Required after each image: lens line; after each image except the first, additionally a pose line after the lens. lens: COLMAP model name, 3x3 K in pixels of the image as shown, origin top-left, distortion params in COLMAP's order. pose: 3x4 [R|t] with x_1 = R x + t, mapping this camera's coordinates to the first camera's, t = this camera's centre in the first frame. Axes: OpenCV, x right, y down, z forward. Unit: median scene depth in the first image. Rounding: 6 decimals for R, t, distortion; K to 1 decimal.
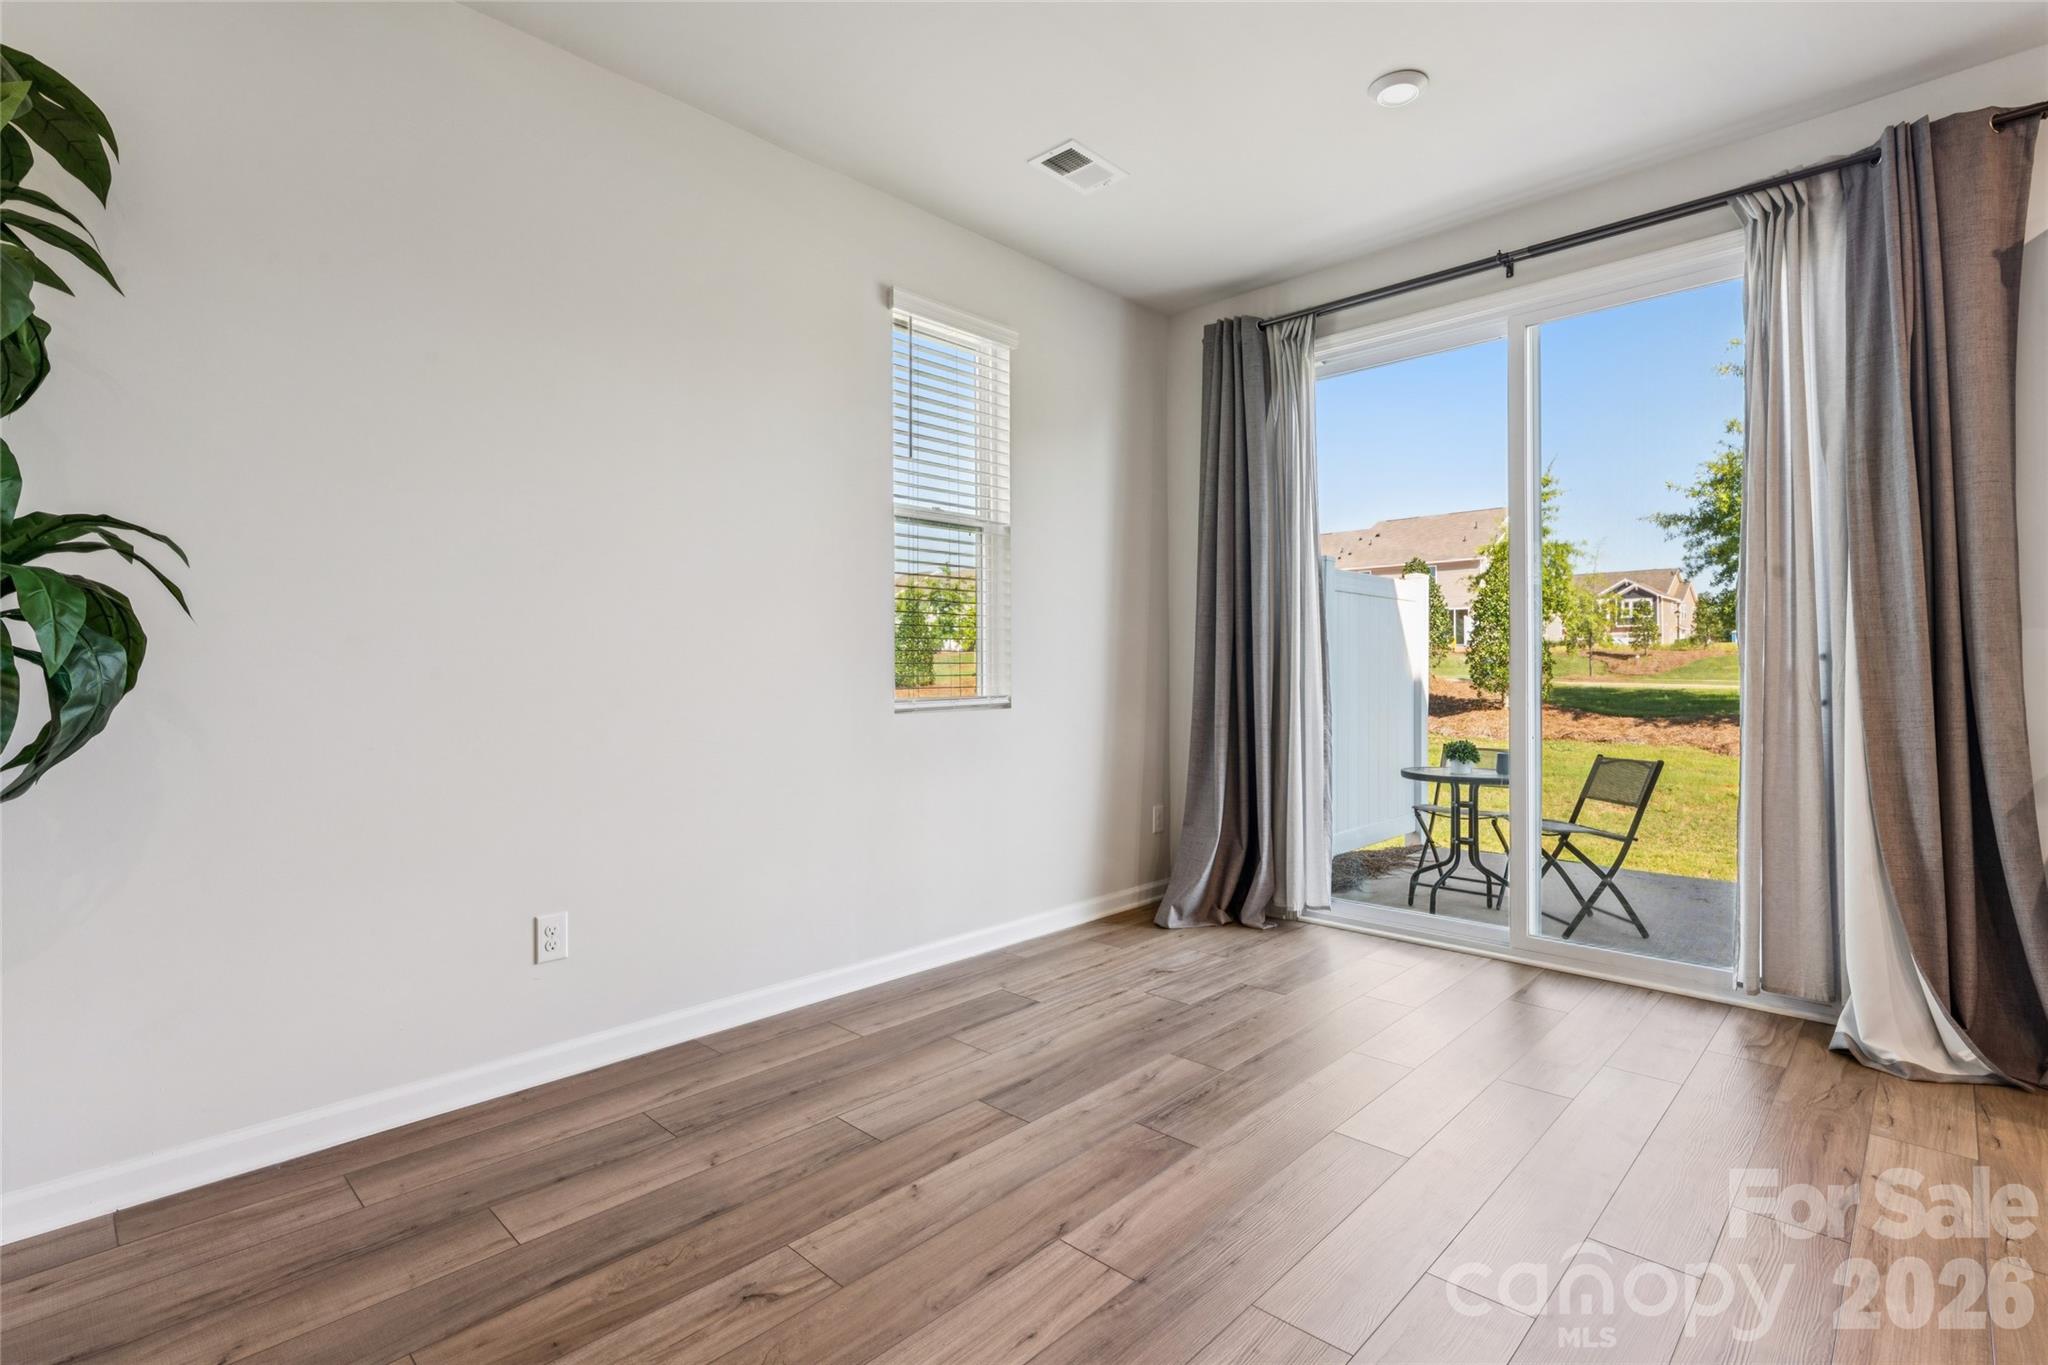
lens RADIAL K [[956.3, 0, 1035.4], [0, 956.3, 663.9], [0, 0, 1]] dist [-0.000491, 0.000422]
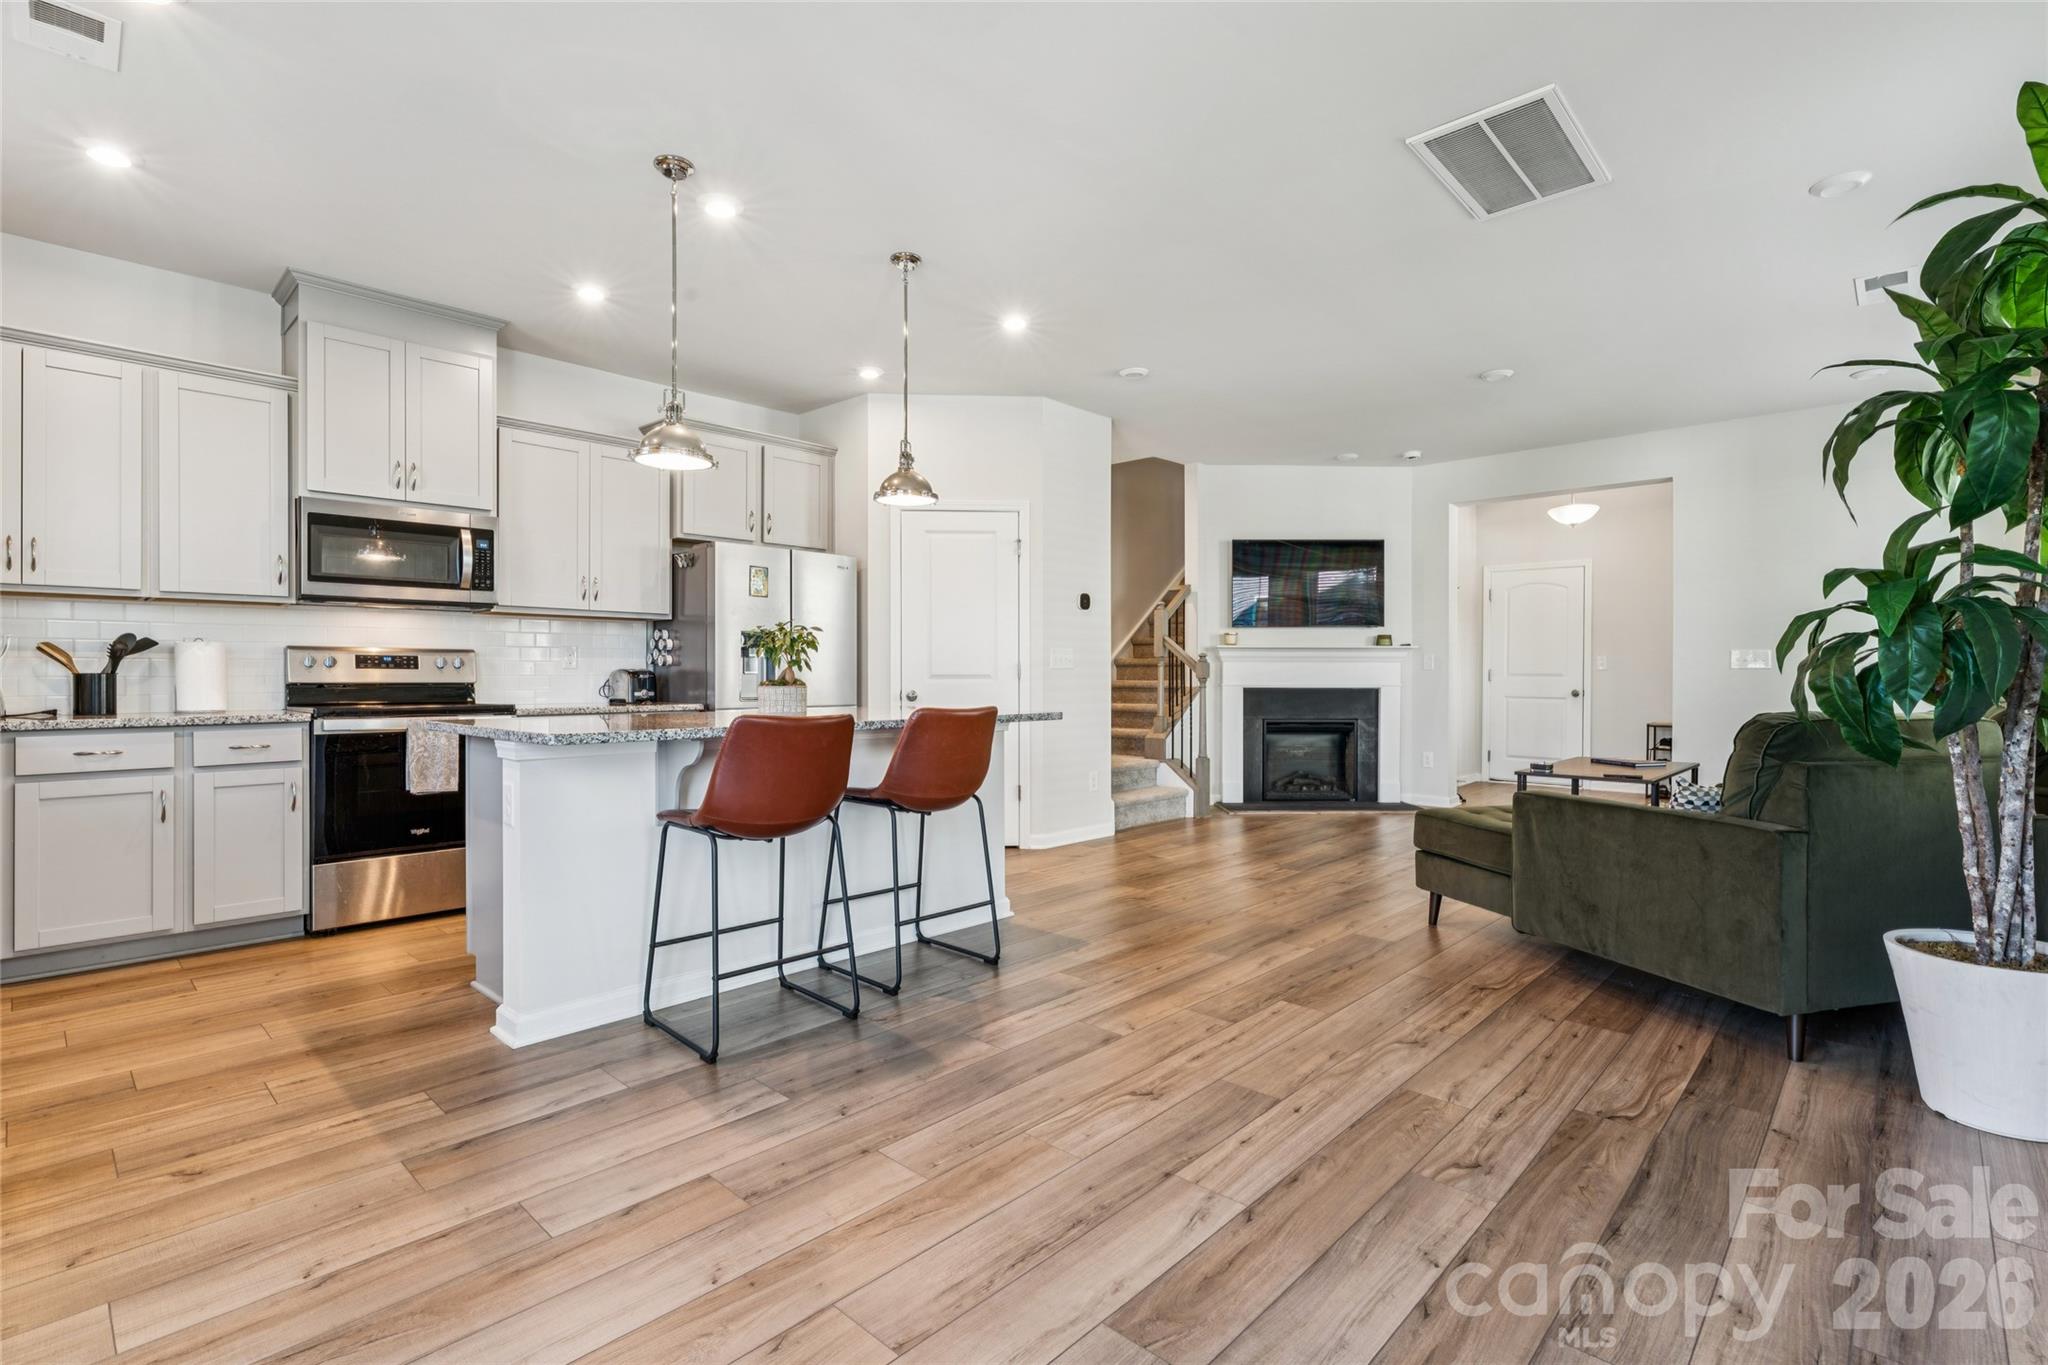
lens RADIAL K [[951.4, 0, 1029.3], [0, 951.4, 674.9], [0, 0, 1]] dist [-0.001559, 0.000382]
pose [[-0.999985, 0.003091, -0.004514, 0.178242], [0.003111, 0.999985, -0.004422, 0.008542], [0.004500, -0.004436, -0.999980, 1.353416]]
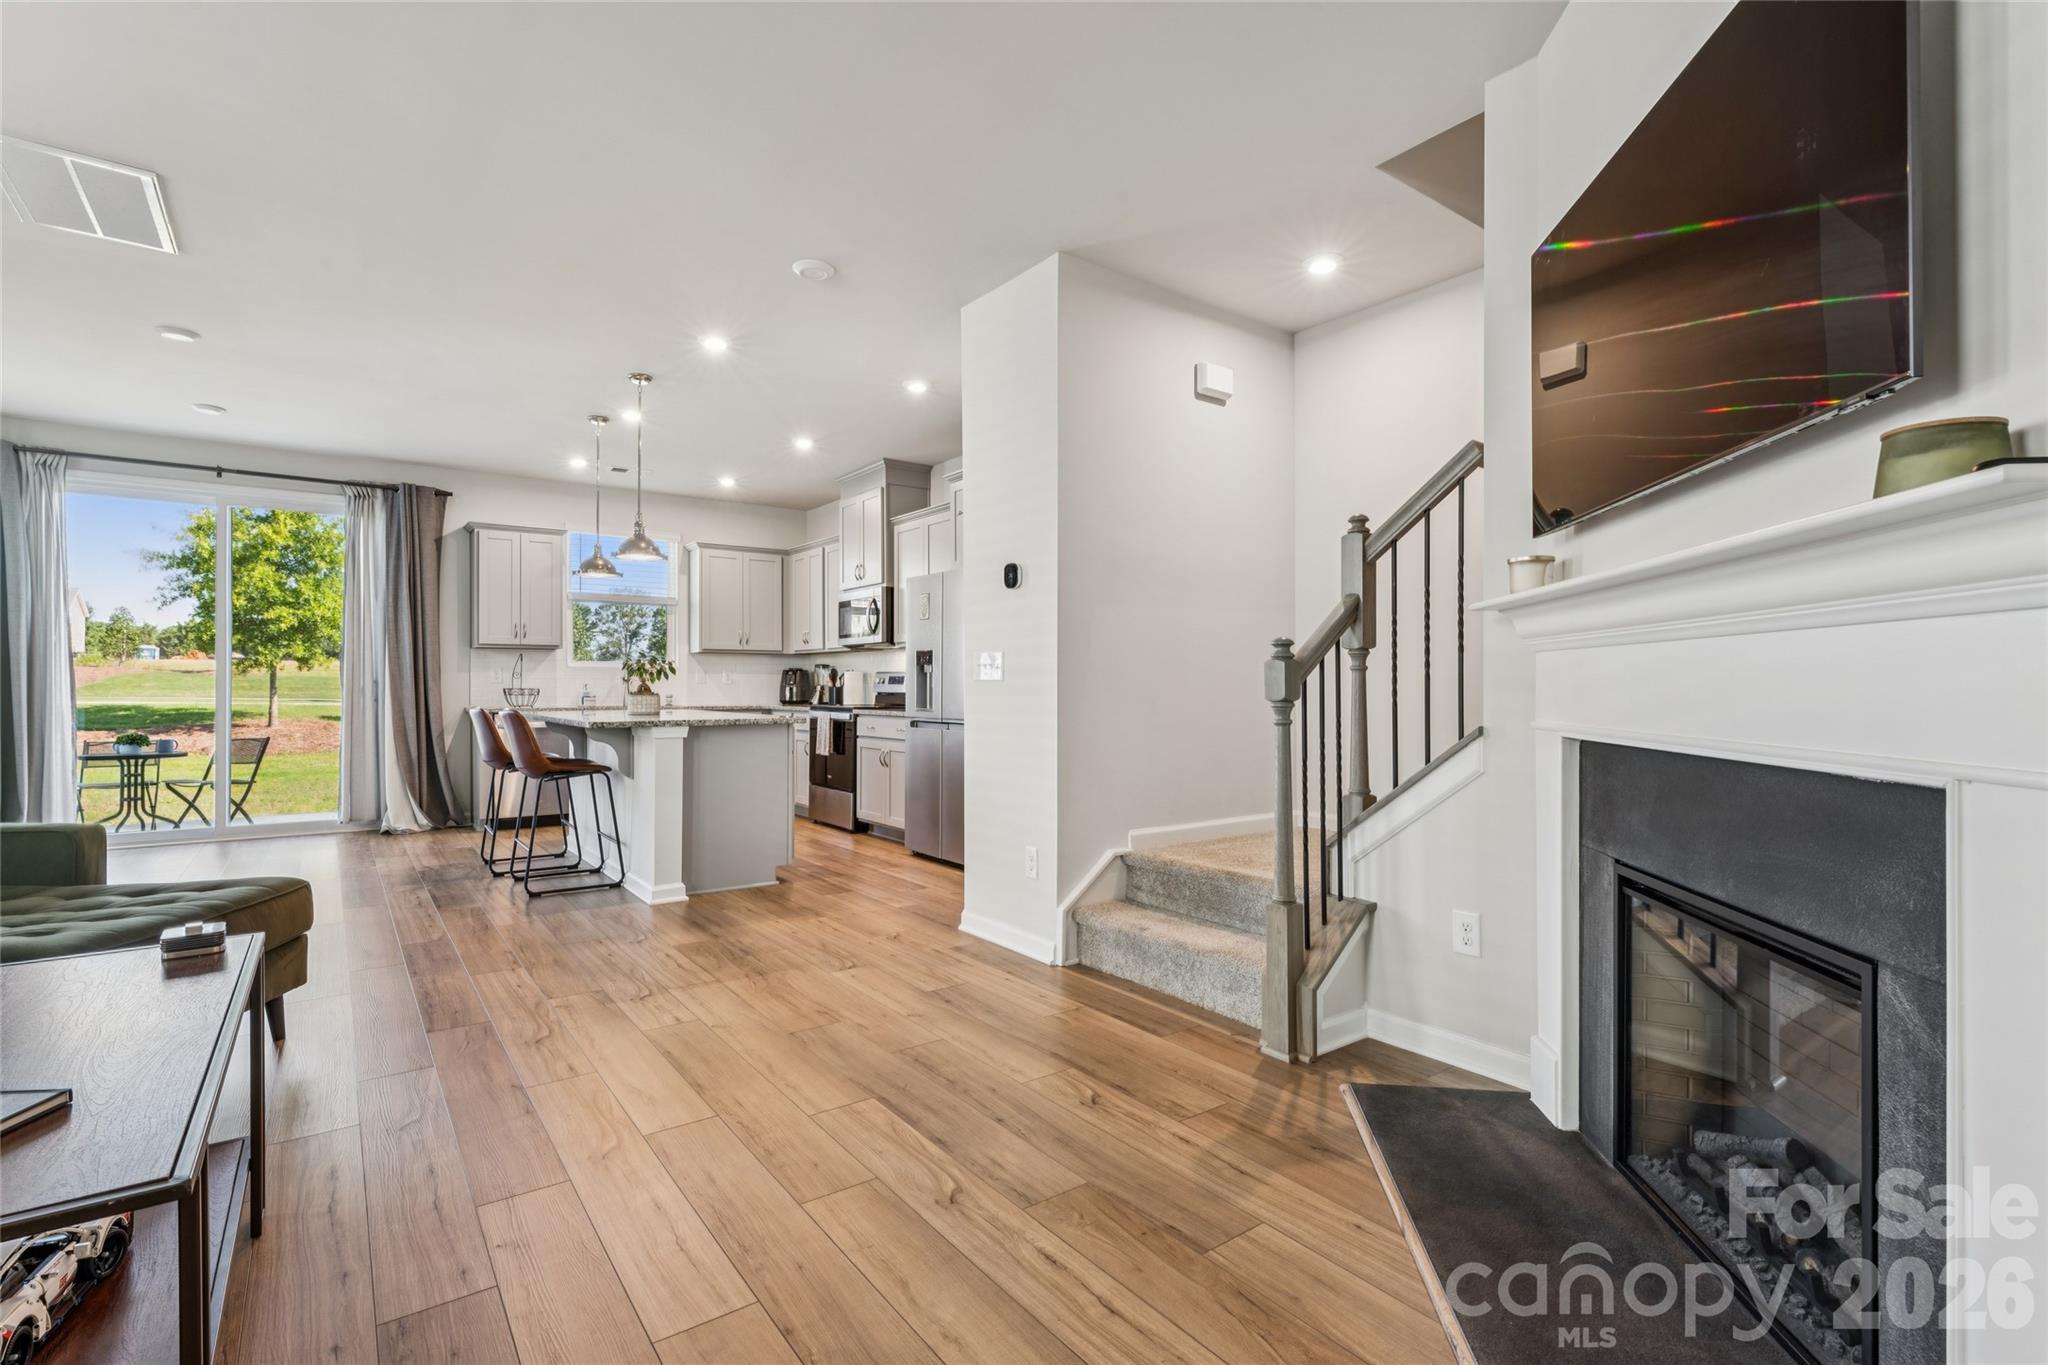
lens RADIAL K [[940.0, 0, 1025.0], [0, 940.0, 686.4], [0, 0, 1]] dist [-0.000320, 0.000090]
pose [[0.170310, 0.004078, 0.985382, -1.342952], [-0.008699, 0.999959, -0.002635, -0.003317], [-0.985352, -0.008123, 0.170339, -1.119221]]
